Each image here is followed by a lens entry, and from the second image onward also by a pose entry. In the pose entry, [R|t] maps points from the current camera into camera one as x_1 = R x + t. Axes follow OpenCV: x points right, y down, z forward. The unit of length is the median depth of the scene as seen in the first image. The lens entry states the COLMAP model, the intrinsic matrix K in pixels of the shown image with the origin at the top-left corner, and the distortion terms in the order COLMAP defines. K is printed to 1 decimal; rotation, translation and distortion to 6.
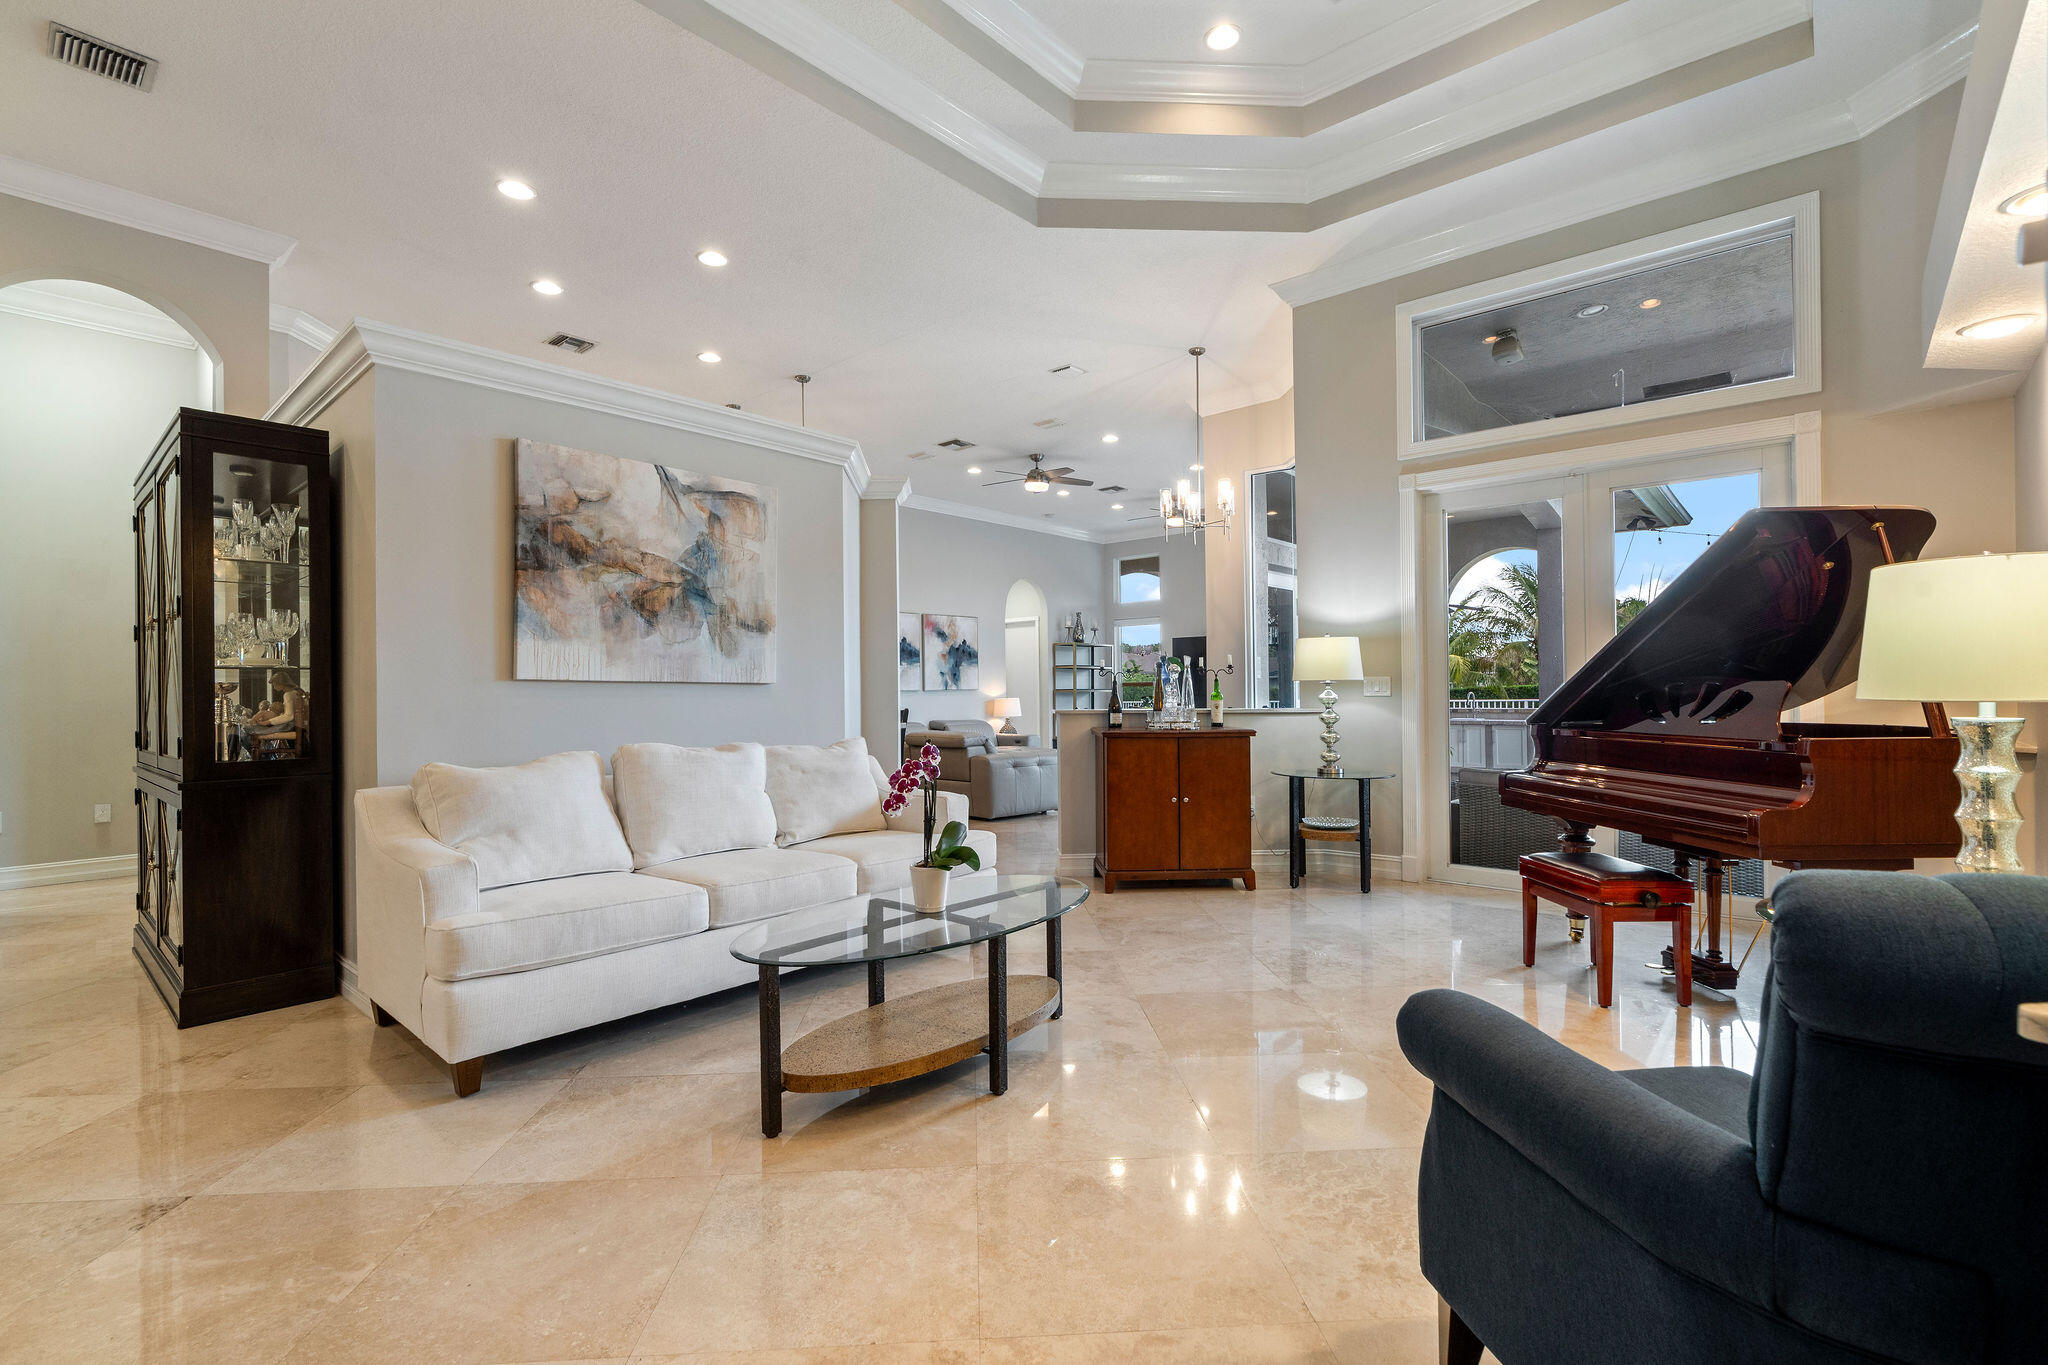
lens RADIAL K [[928.6, 0, 1027.8], [0, 928.6, 709.2], [0, 0, 1]] dist [-0.003076, -0.000248]
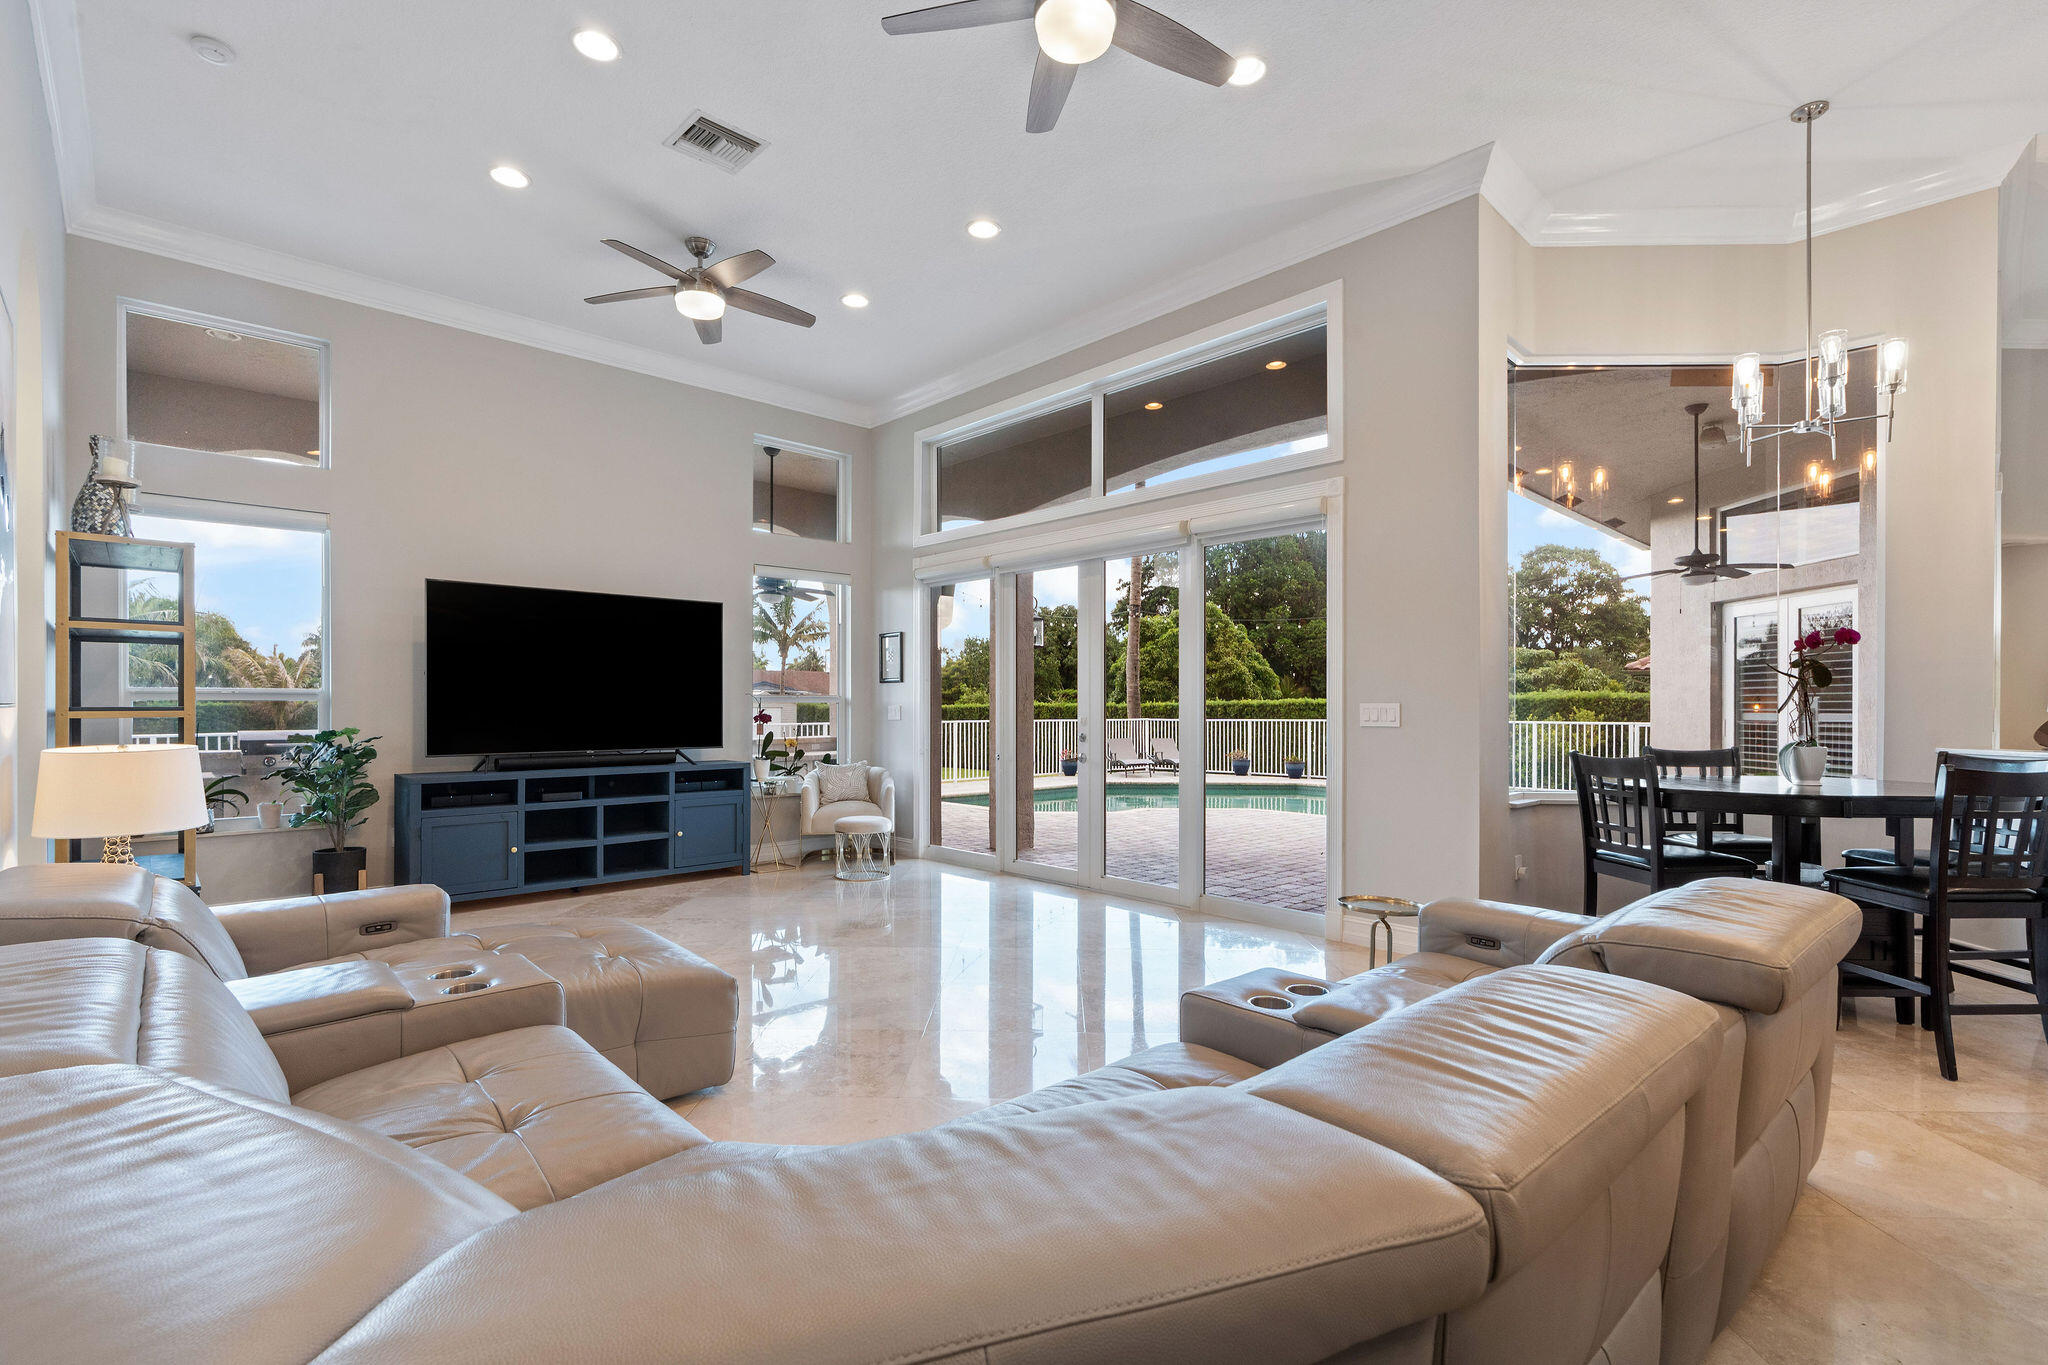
lens RADIAL K [[928.6, 0, 1027.8], [0, 928.6, 709.2], [0, 0, 1]] dist [-0.003076, -0.000248]
pose [[0.083476, 0.006747, 0.996487, -0.232618], [0.013545, 0.999877, -0.007905, -0.016852], [-0.996418, 0.014157, 0.083375, 0.811455]]
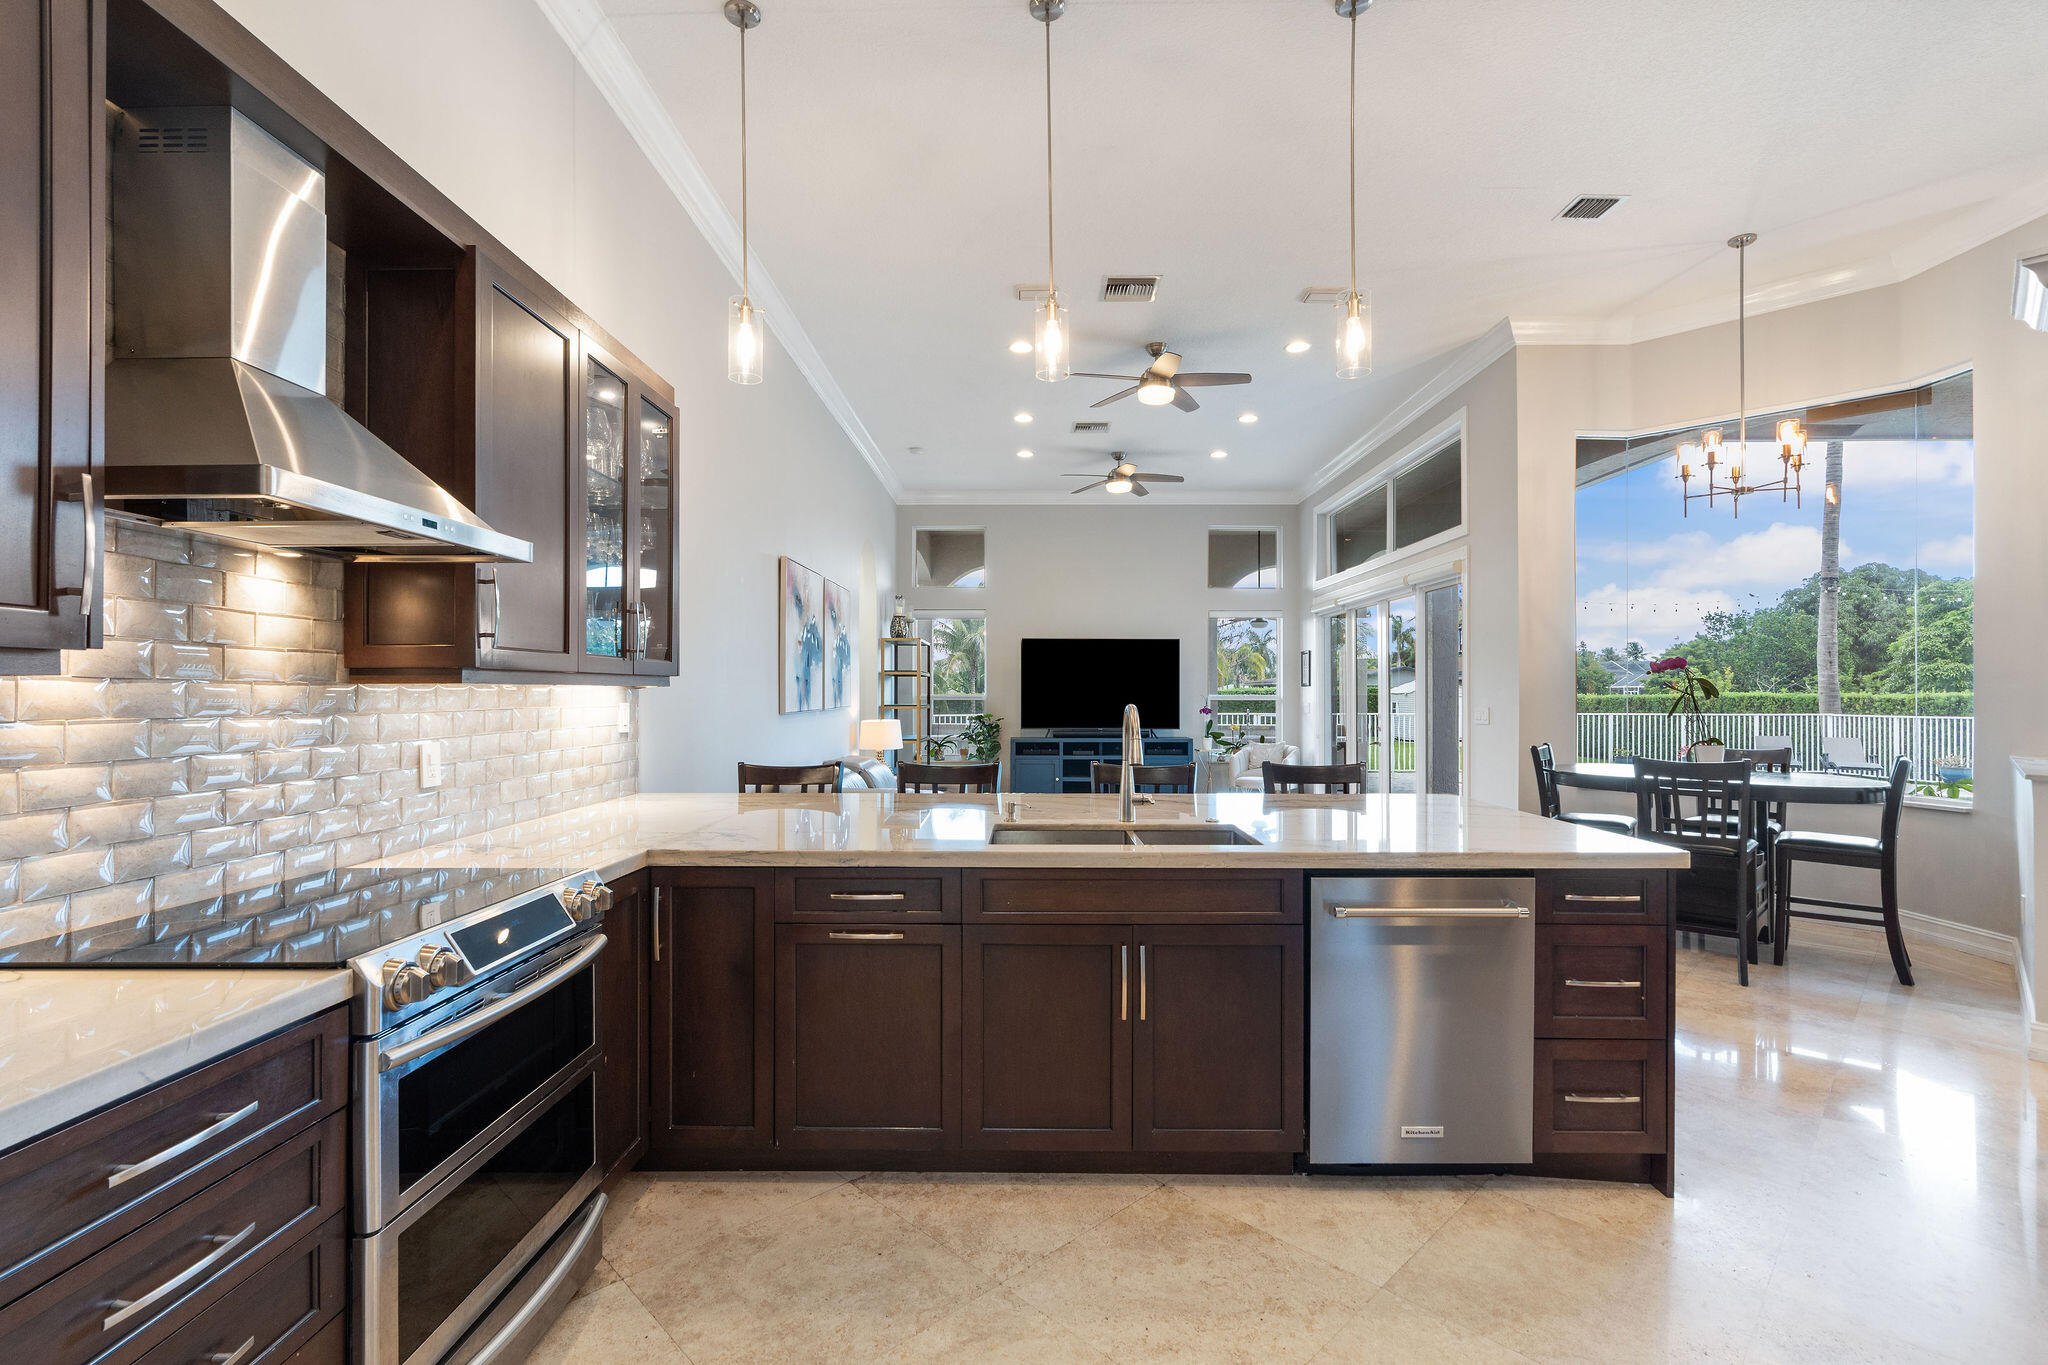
lens RADIAL K [[923.0, 0, 1030.6], [0, 923.0, 685.8], [0, 0, 1]] dist [-0.002561, 0.000001]
pose [[0.747836, 0.014899, 0.663716, -0.386957], [0.004663, 0.999606, -0.027692, -0.018259], [-0.663867, 0.023804, 0.747472, 0.480391]]
